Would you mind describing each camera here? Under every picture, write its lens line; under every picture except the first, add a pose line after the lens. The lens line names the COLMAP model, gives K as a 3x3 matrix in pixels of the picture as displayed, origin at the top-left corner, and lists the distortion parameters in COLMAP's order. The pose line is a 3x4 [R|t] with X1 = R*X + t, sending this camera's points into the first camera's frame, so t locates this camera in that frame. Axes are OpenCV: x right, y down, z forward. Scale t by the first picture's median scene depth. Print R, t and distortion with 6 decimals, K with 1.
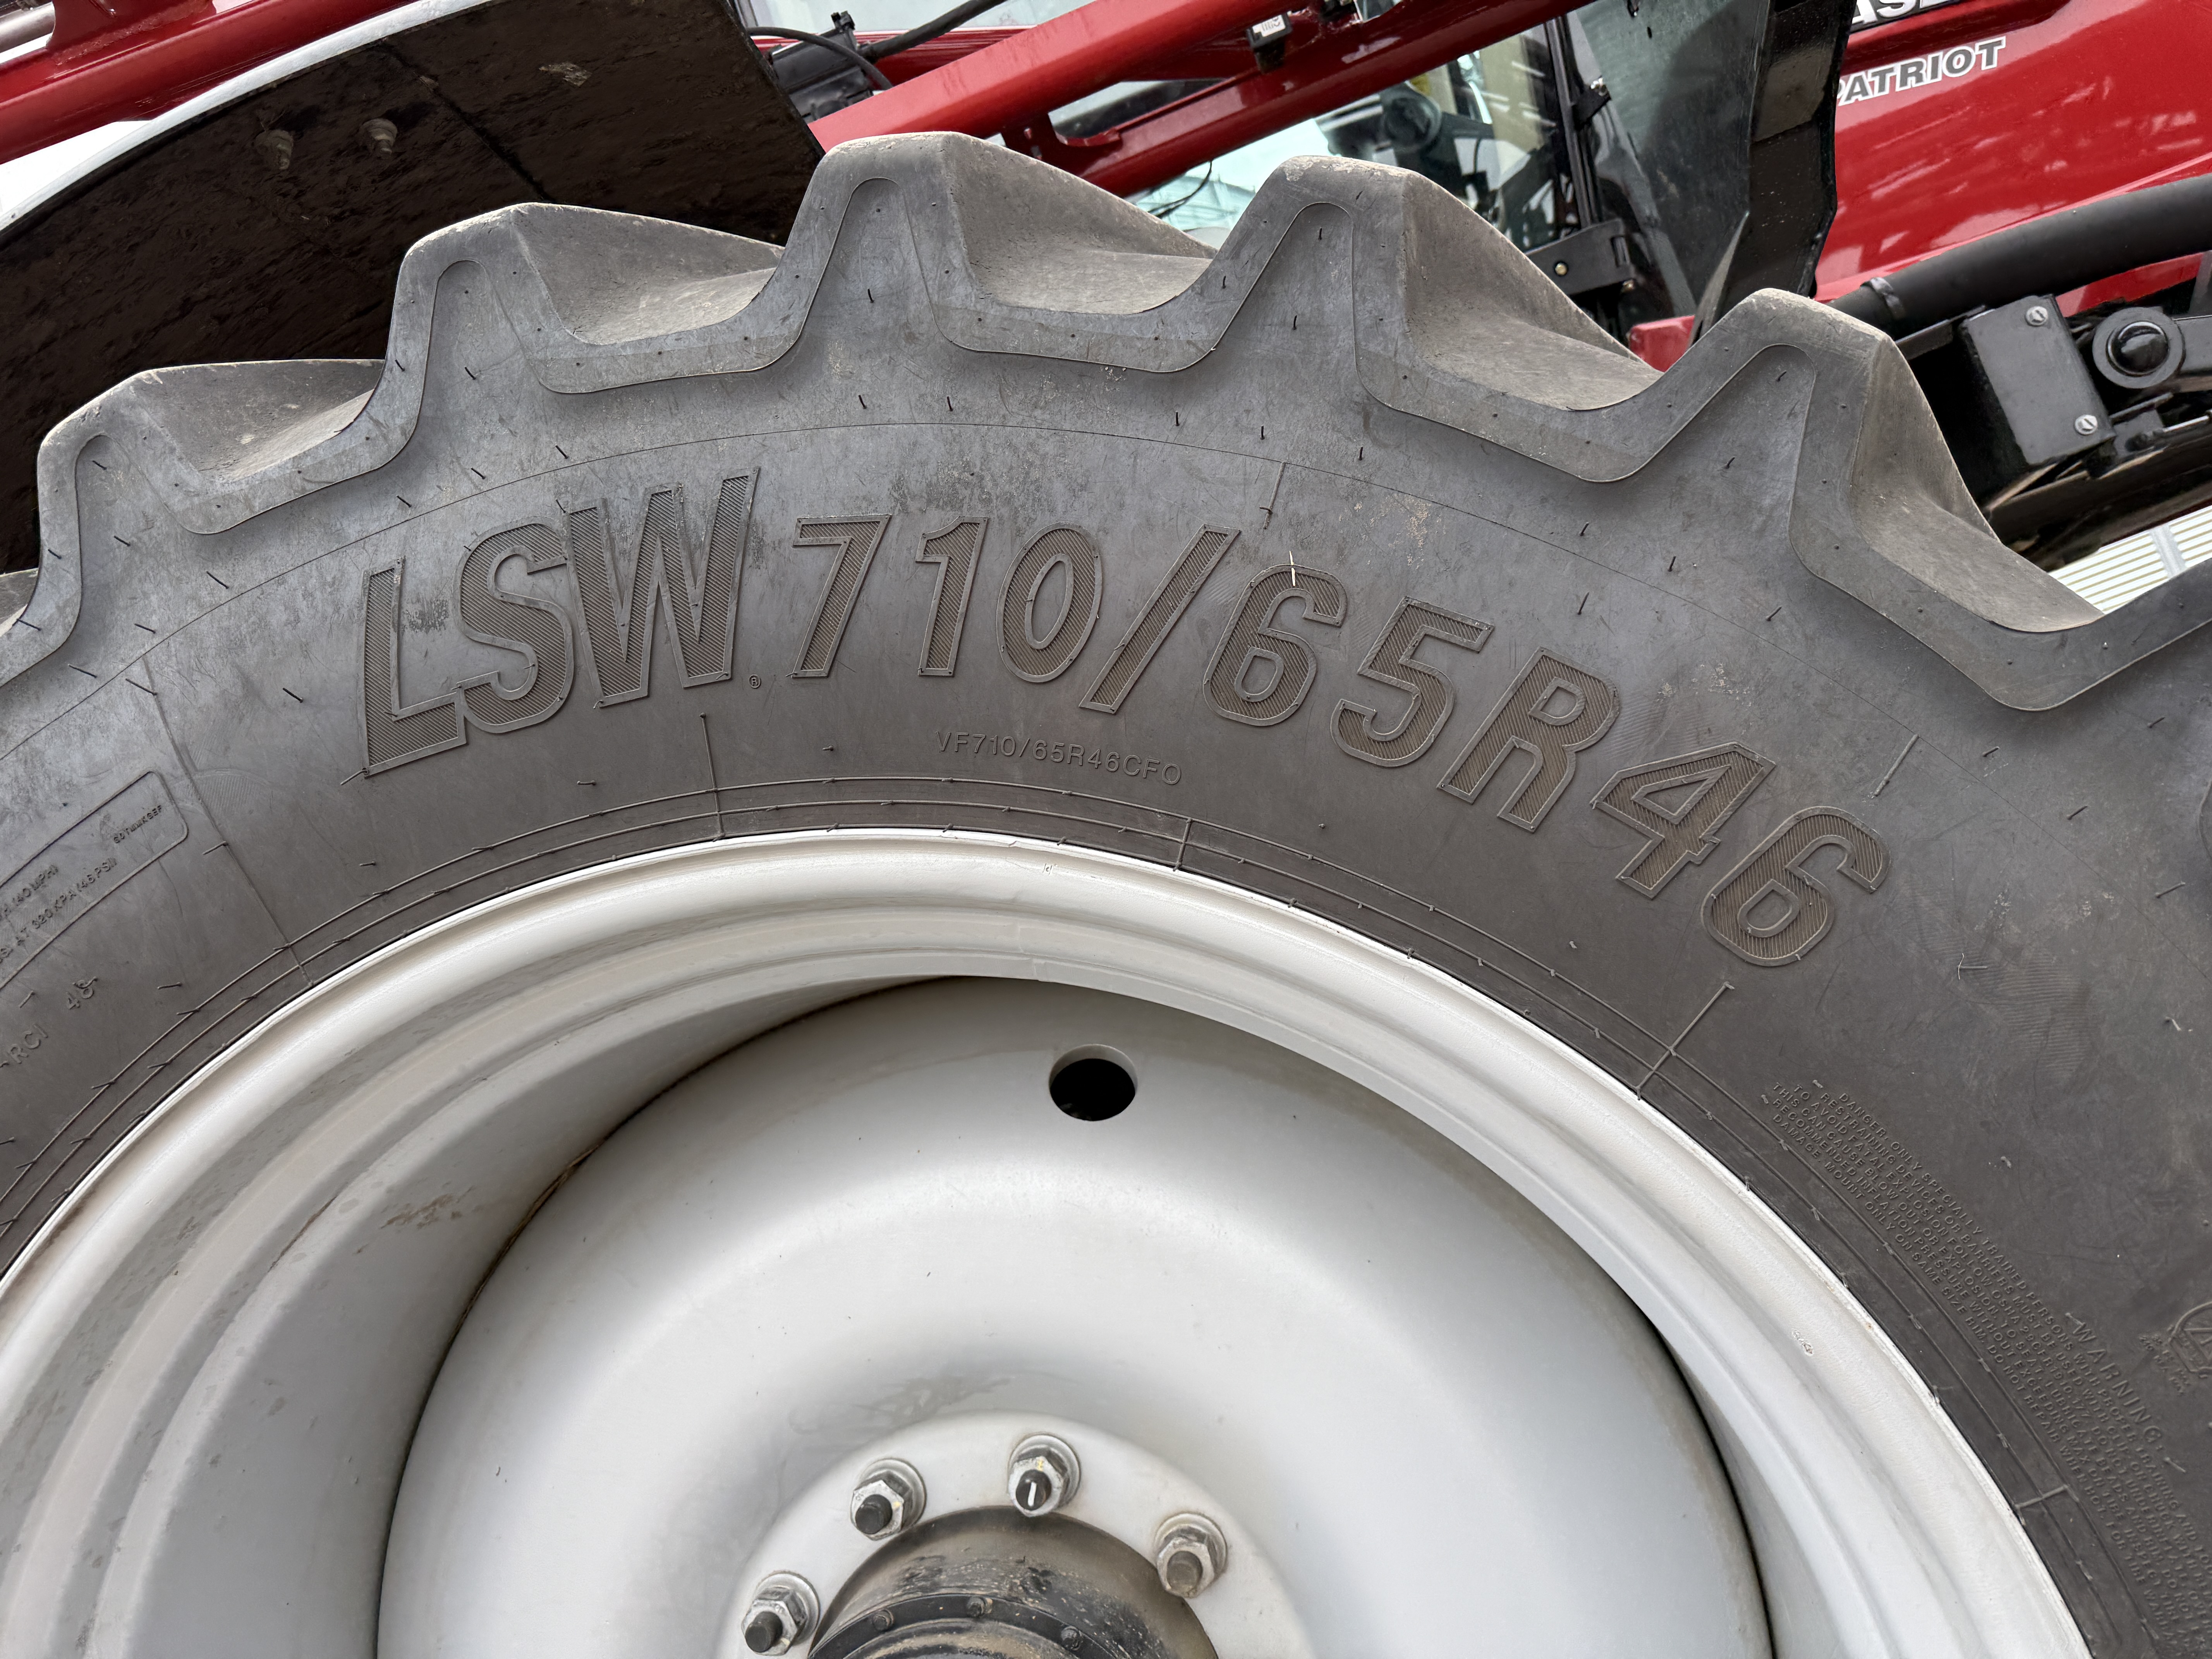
lens RADIAL K [[1570.3, 0, 1112.5], [0, 1570.3, 827.4], [0, 0, 1]] dist [0.092584, -0.136554]
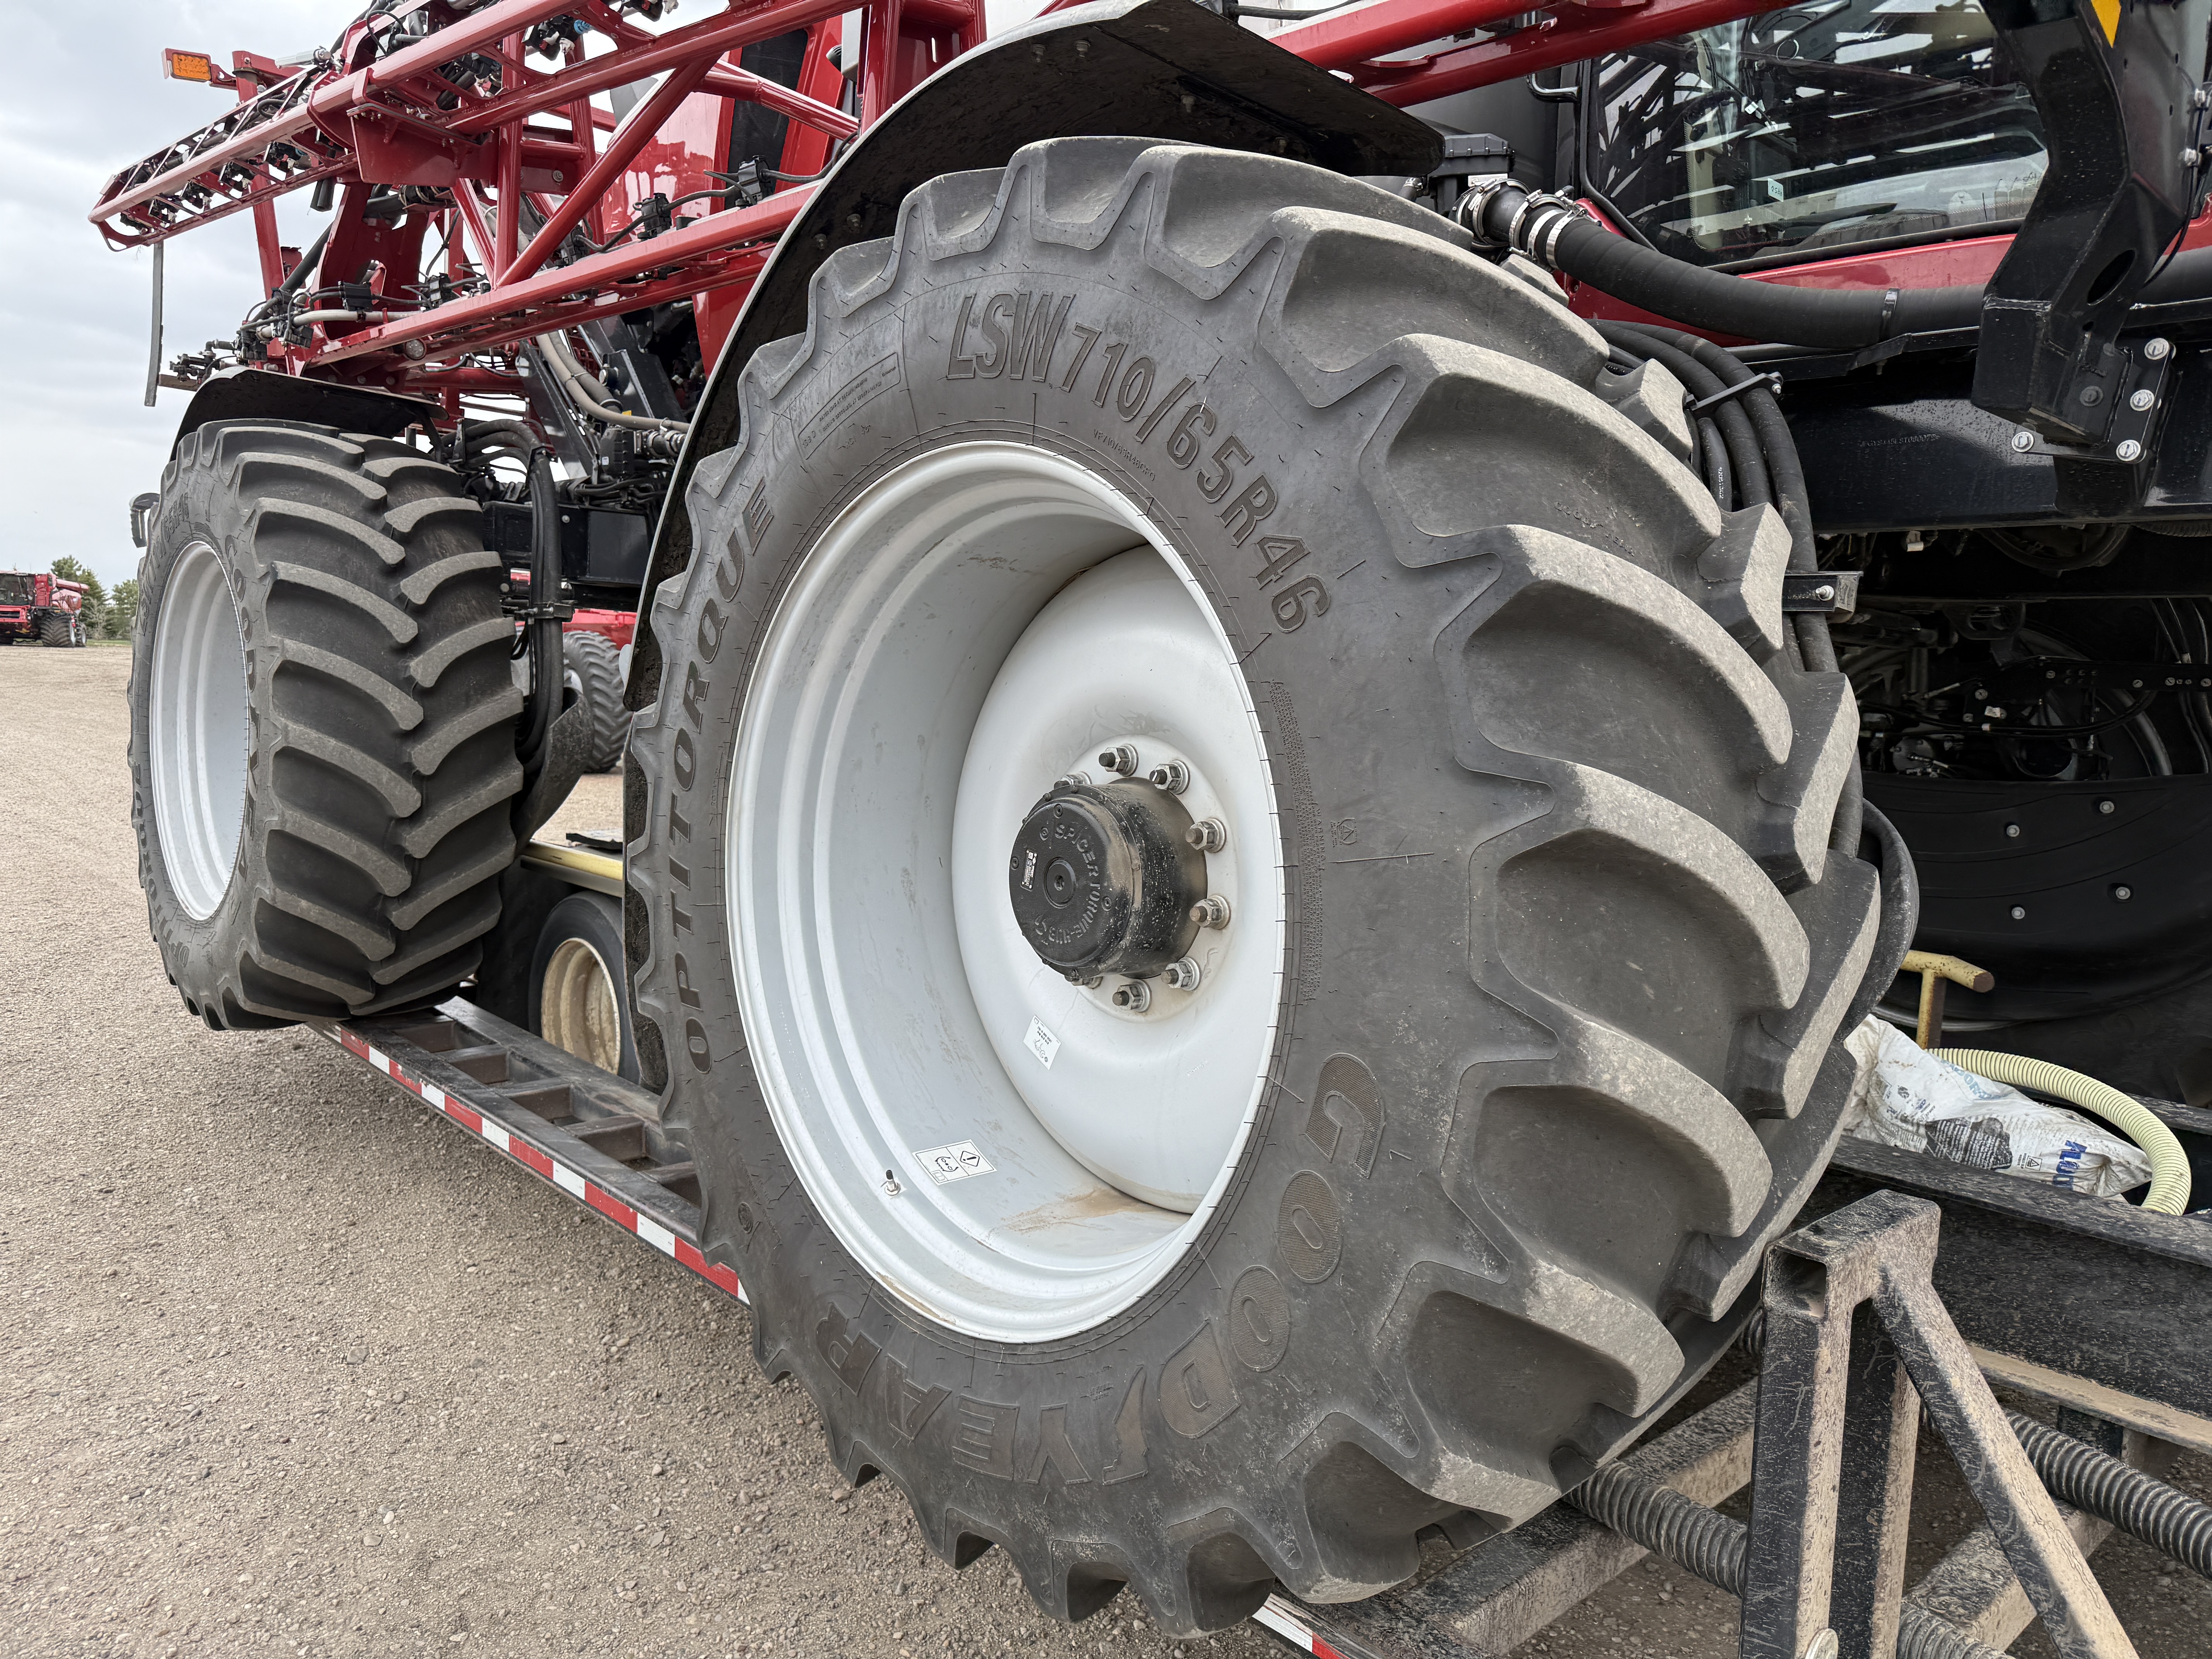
lens RADIAL K [[1570.3, 0, 1112.5], [0, 1570.3, 827.4], [0, 0, 1]] dist [0.092584, -0.136554]
pose [[0.724114, 0.429949, -0.539262, 1.418356], [-0.240935, 0.890335, 0.386333, -0.439180], [0.646227, -0.149822, 0.748294, -0.849263]]
